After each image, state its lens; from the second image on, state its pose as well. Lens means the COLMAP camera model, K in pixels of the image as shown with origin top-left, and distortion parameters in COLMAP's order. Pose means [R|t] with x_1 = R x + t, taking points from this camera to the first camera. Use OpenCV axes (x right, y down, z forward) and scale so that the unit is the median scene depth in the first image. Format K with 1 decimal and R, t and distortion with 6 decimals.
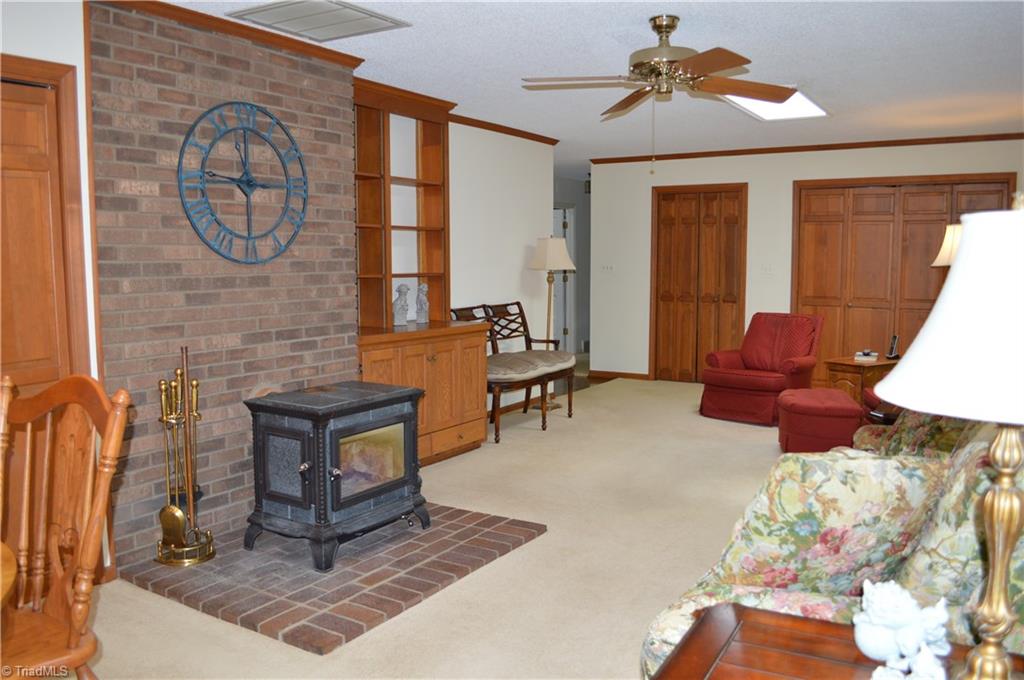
lens RADIAL K [[823.9, 0, 512.0], [0, 823.9, 340.0], [0, 0, 1]] dist [-0.064546, -0.001515]
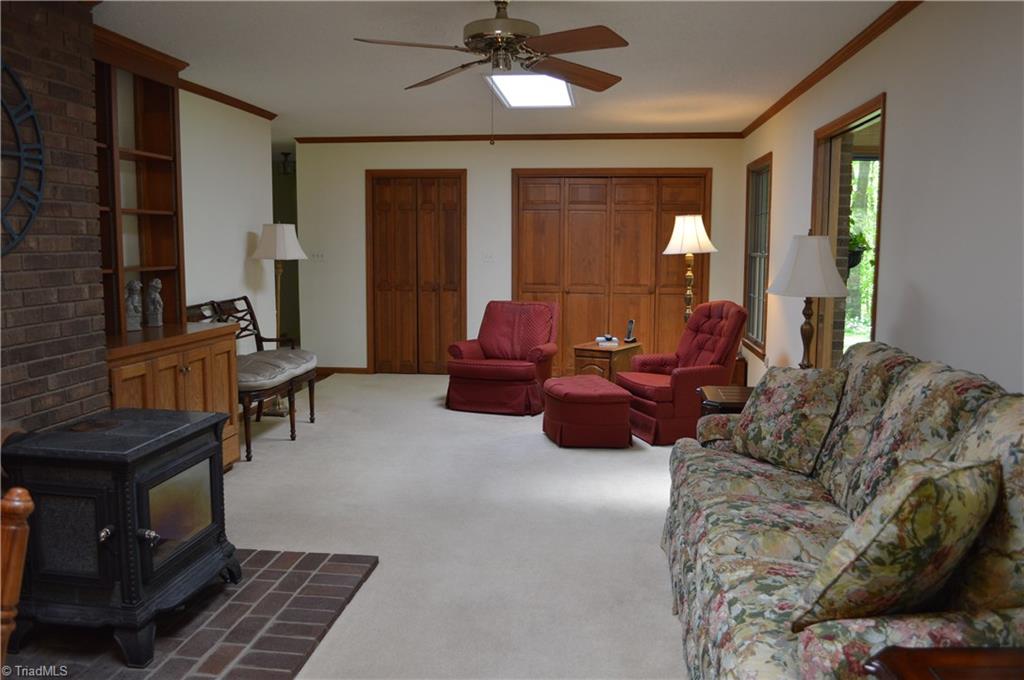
lens RADIAL K [[823.9, 0, 512.0], [0, 823.9, 340.0], [0, 0, 1]] dist [-0.064546, -0.001515]
pose [[0.902116, -0.046295, 0.429003, -0.165441], [0.037659, 0.998881, 0.028601, -0.020870], [-0.429847, -0.009646, 0.902850, 0.129615]]
